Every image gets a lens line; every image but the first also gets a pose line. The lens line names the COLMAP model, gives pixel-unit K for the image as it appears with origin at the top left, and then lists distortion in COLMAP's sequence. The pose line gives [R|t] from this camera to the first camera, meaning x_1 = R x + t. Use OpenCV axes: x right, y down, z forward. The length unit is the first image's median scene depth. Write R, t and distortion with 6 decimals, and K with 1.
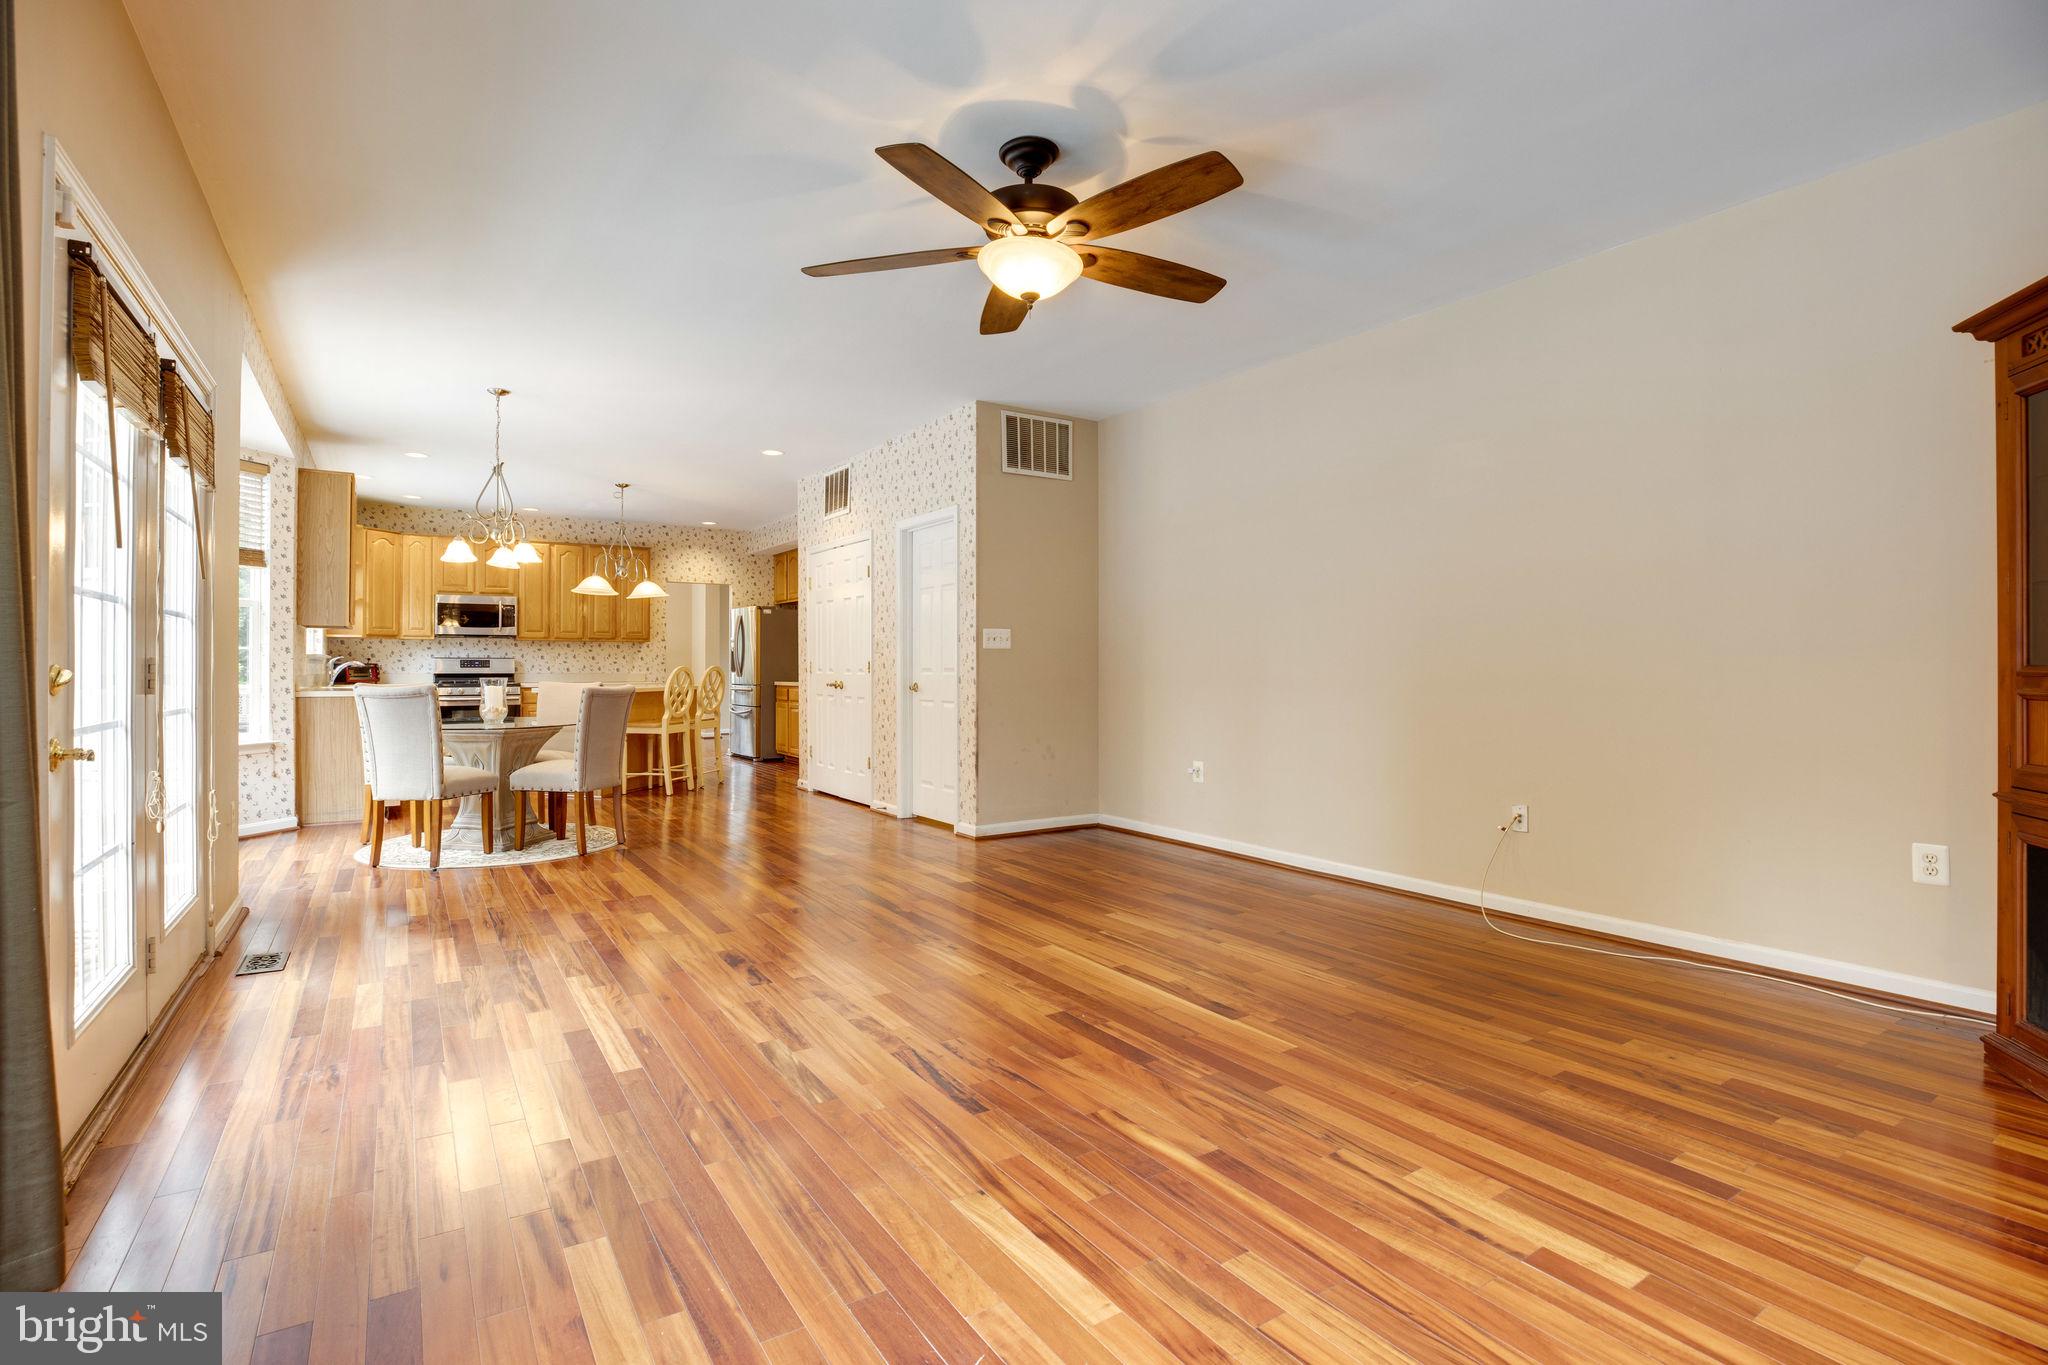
lens RADIAL K [[957.2, 0, 1017.9], [0, 957.2, 670.7], [0, 0, 1]] dist [-0.041808, 0.012105]
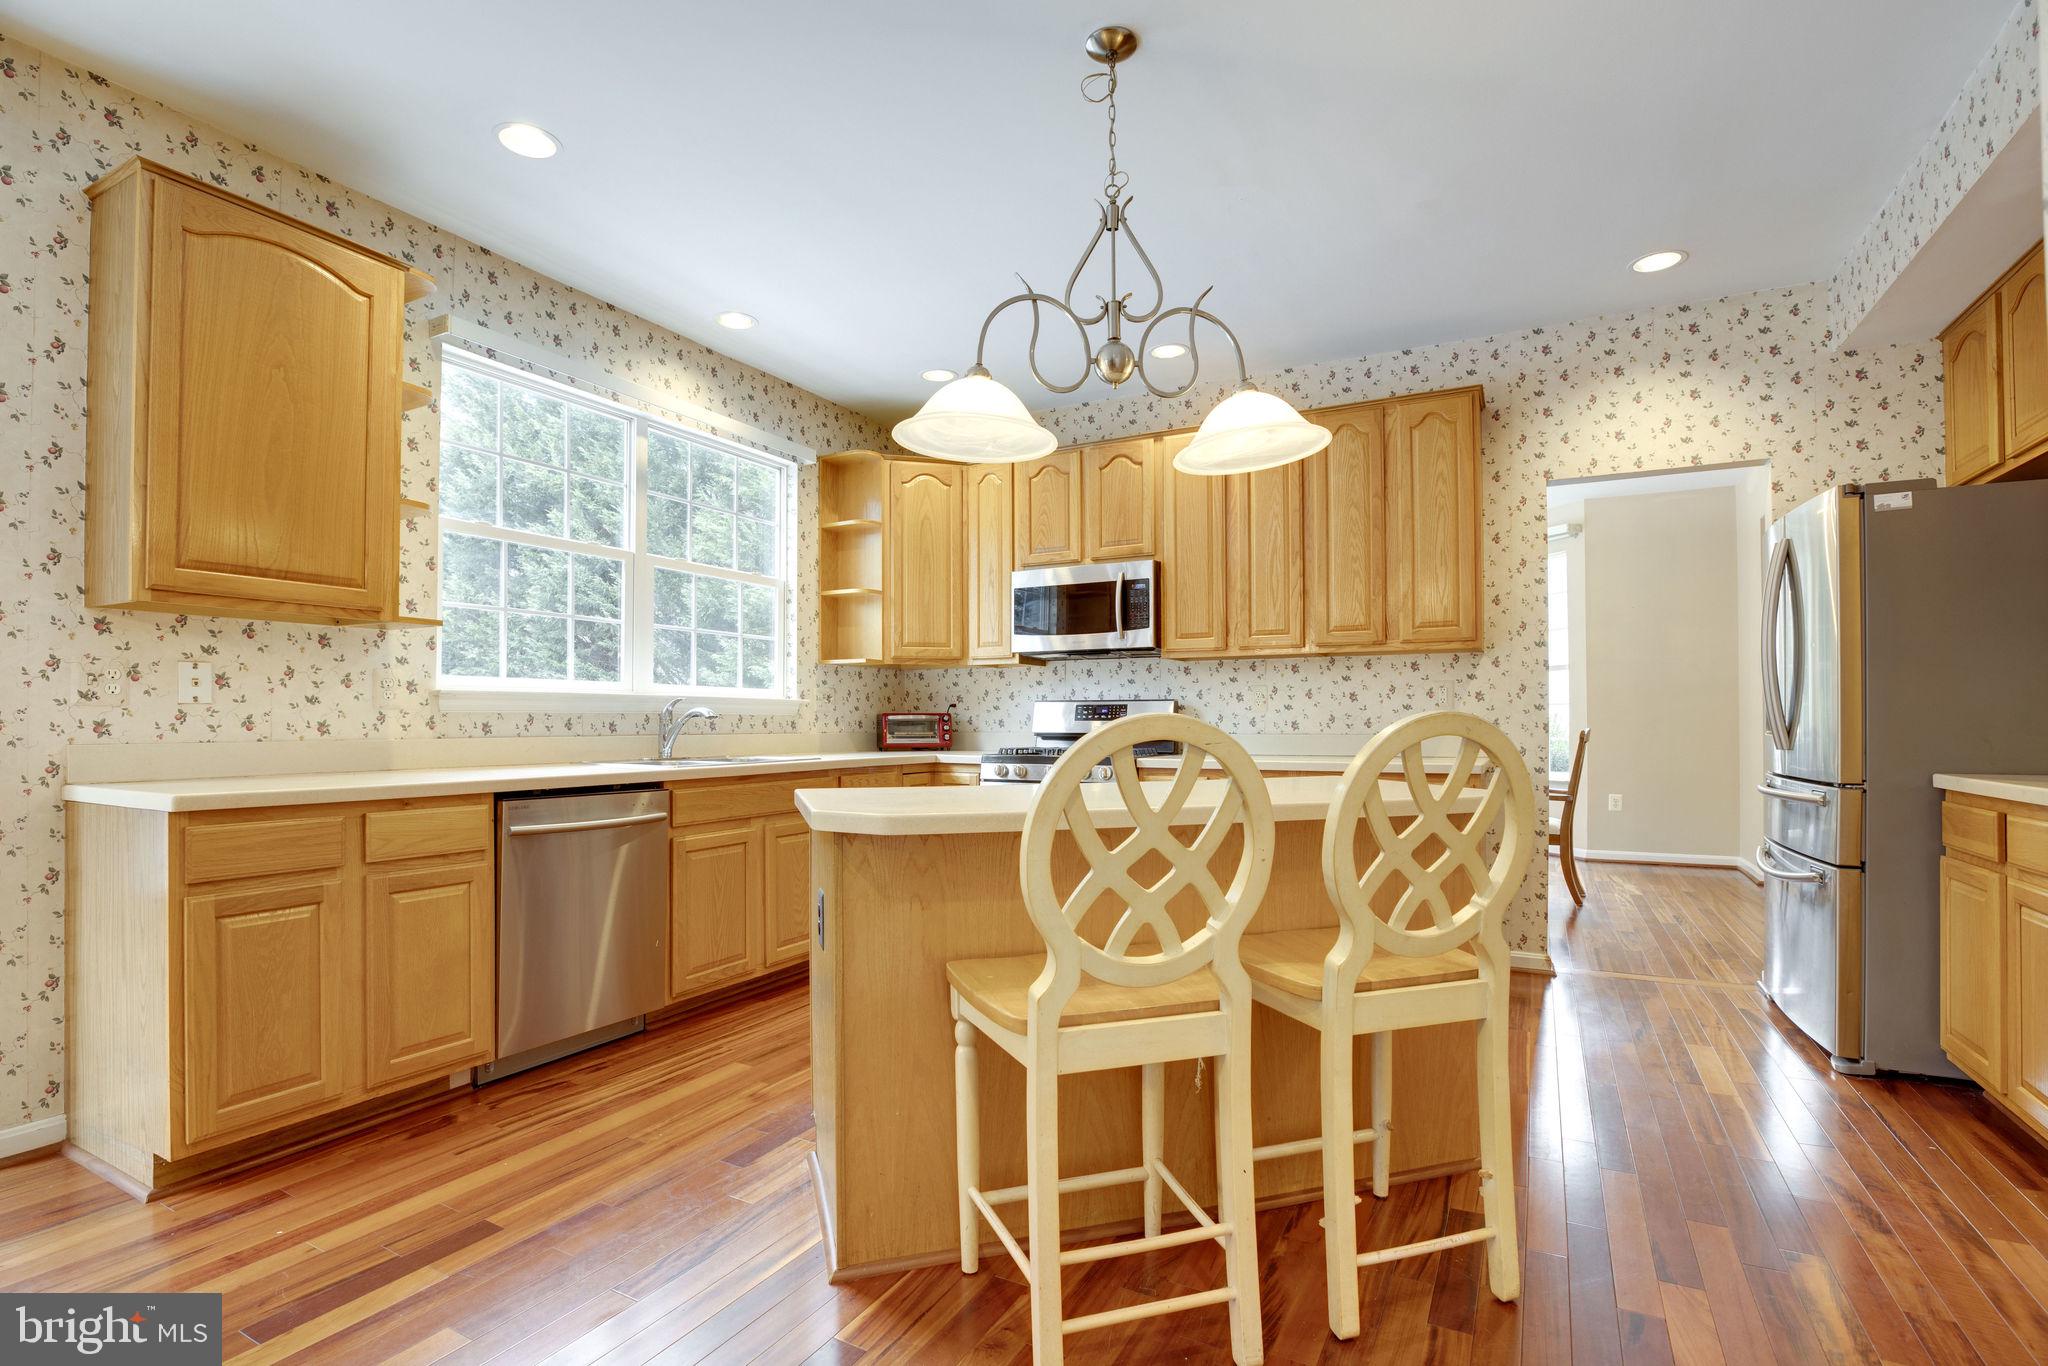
lens RADIAL K [[957.2, 0, 1033.8], [0, 957.2, 712.3], [0, 0, 1]] dist [-0.041808, 0.012105]
pose [[0.479215, -0.008795, -0.877653, -0.185730], [-0.001884, 0.999937, -0.011050, -0.002271], [0.877695, 0.006949, 0.479168, 0.817618]]
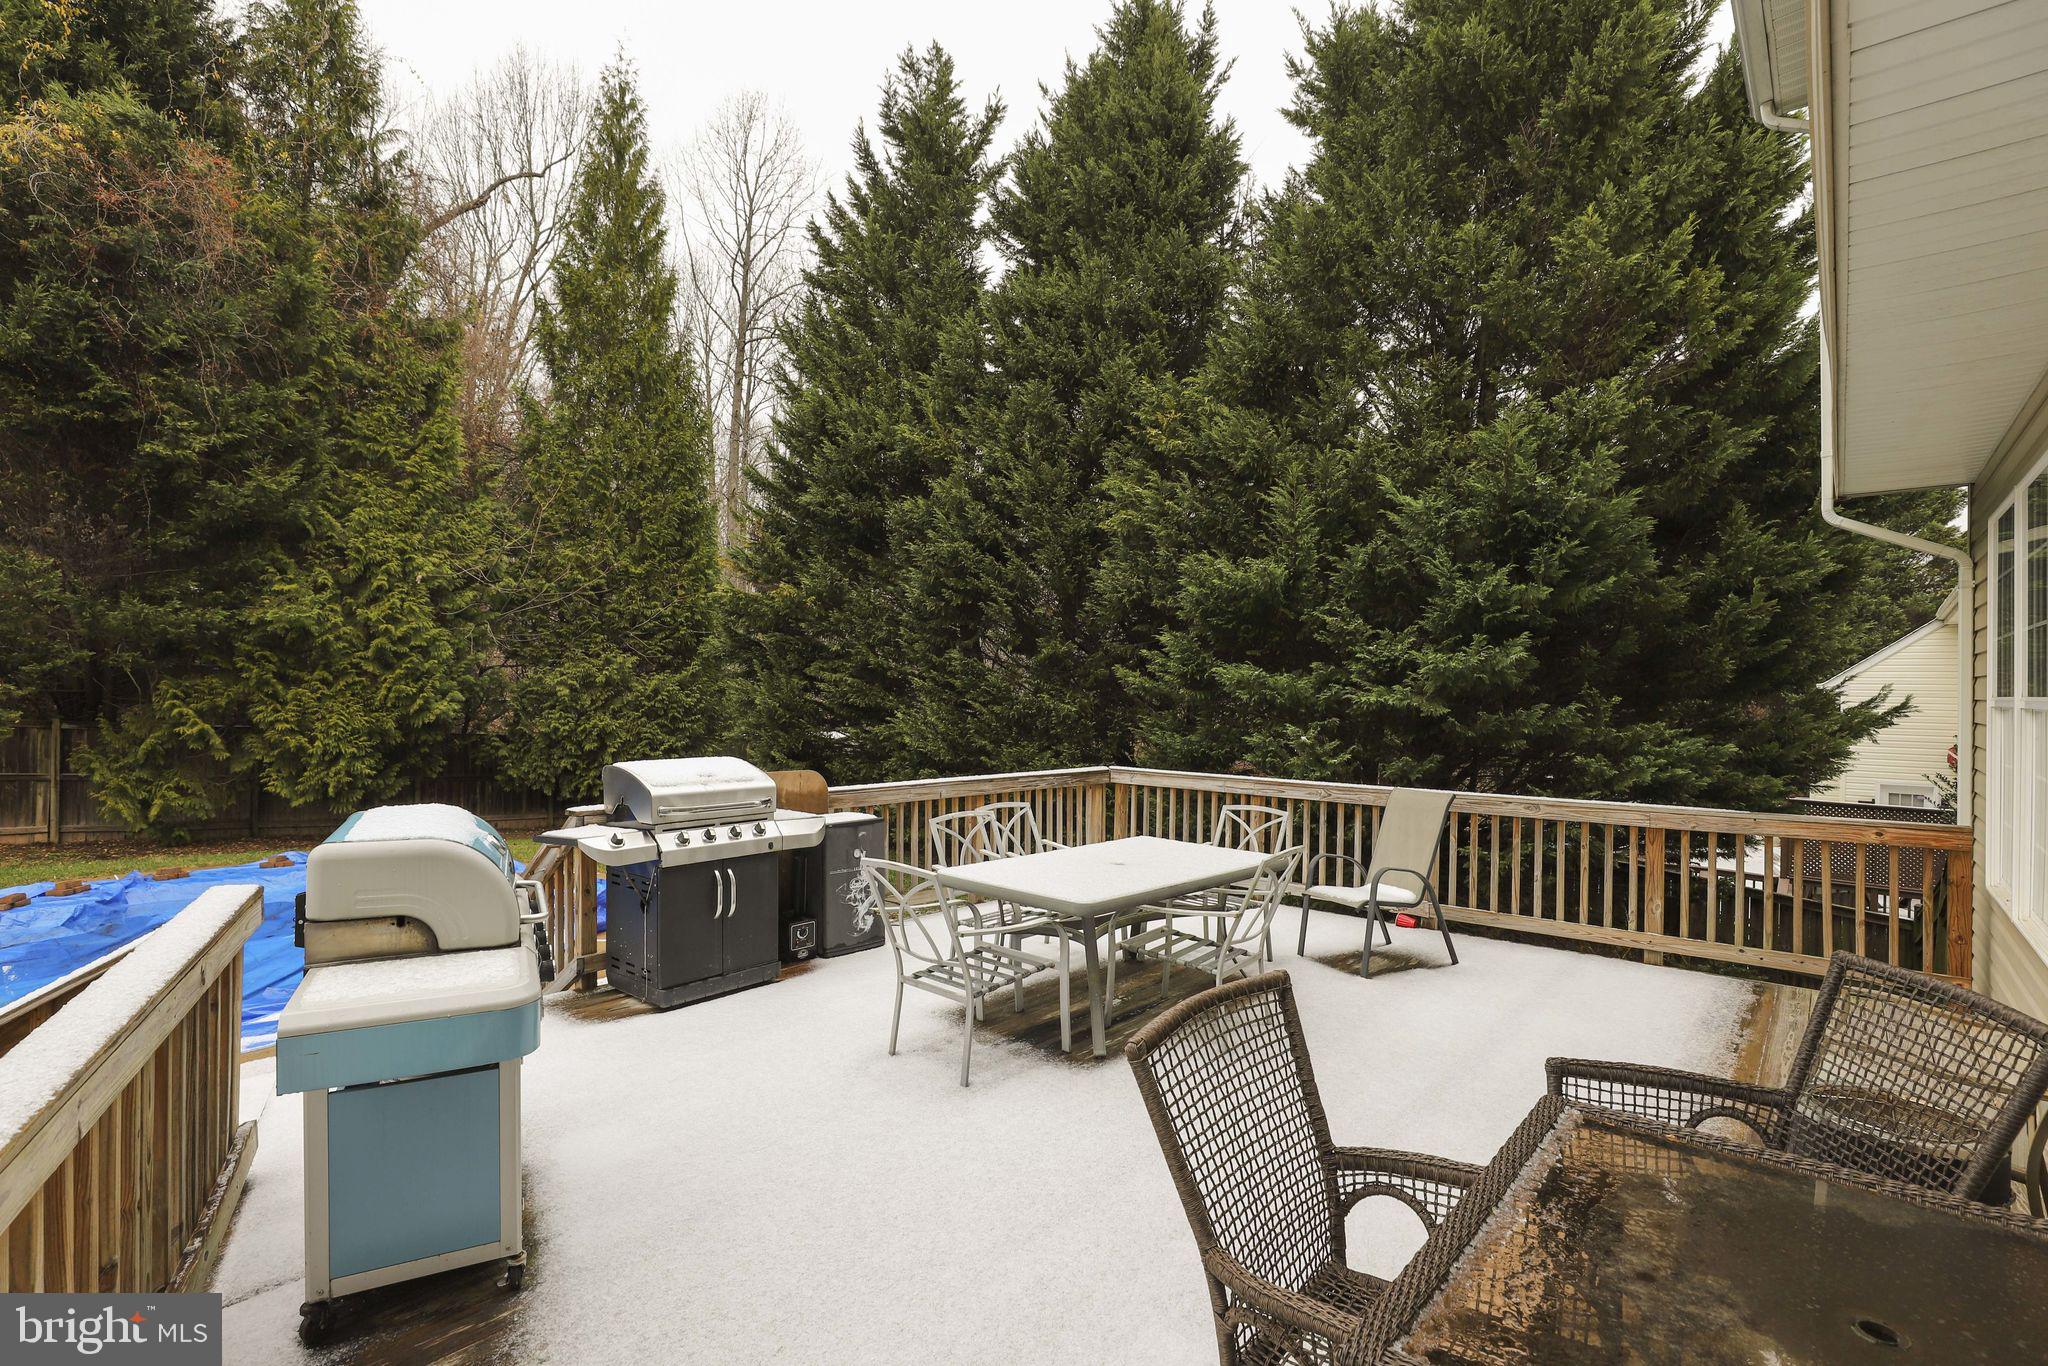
lens RADIAL K [[957.2, 0, 1020.7], [0, 957.2, 675.5], [0, 0, 1]] dist [-0.041808, 0.012105]
pose [[0.255377, -0.015659, -0.966715, -0.583475], [-0.012439, 0.999733, -0.019480, -0.047587], [0.966761, 0.017000, 0.255114, 0.652898]]
